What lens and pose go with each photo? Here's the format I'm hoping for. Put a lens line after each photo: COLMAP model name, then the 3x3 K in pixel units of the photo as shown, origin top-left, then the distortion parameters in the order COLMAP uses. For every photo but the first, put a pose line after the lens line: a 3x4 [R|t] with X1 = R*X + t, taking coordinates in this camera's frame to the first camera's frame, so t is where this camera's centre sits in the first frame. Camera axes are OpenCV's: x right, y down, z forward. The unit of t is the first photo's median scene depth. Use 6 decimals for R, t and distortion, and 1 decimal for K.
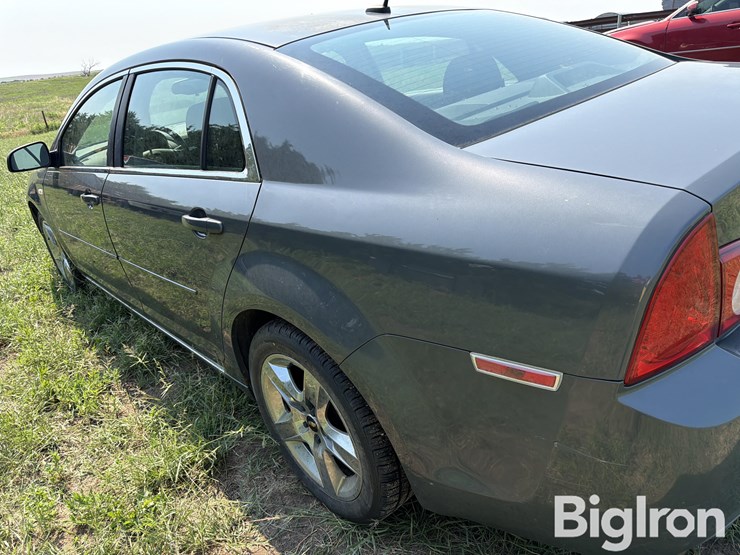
lens RADIAL K [[529.6, 0, 370.0], [0, 529.6, 277.5], [0, 0, 1]] dist [0.010180, -0.001375]
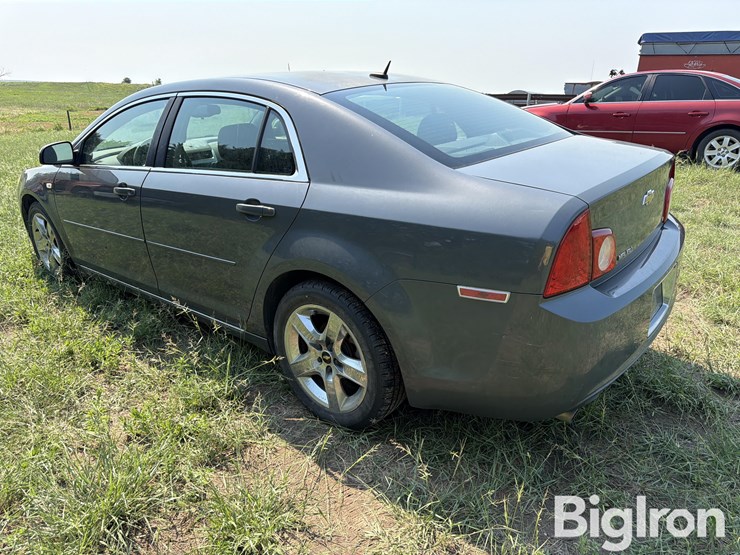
lens RADIAL K [[529.0, 0, 370.0], [0, 529.0, 277.5], [0, 0, 1]] dist [0.053737, -0.001667]
pose [[0.984788, 0.069060, 0.159444, -0.224924], [-0.055442, 0.994547, -0.088334, 0.176530], [-0.164675, 0.078151, 0.983247, -0.395104]]
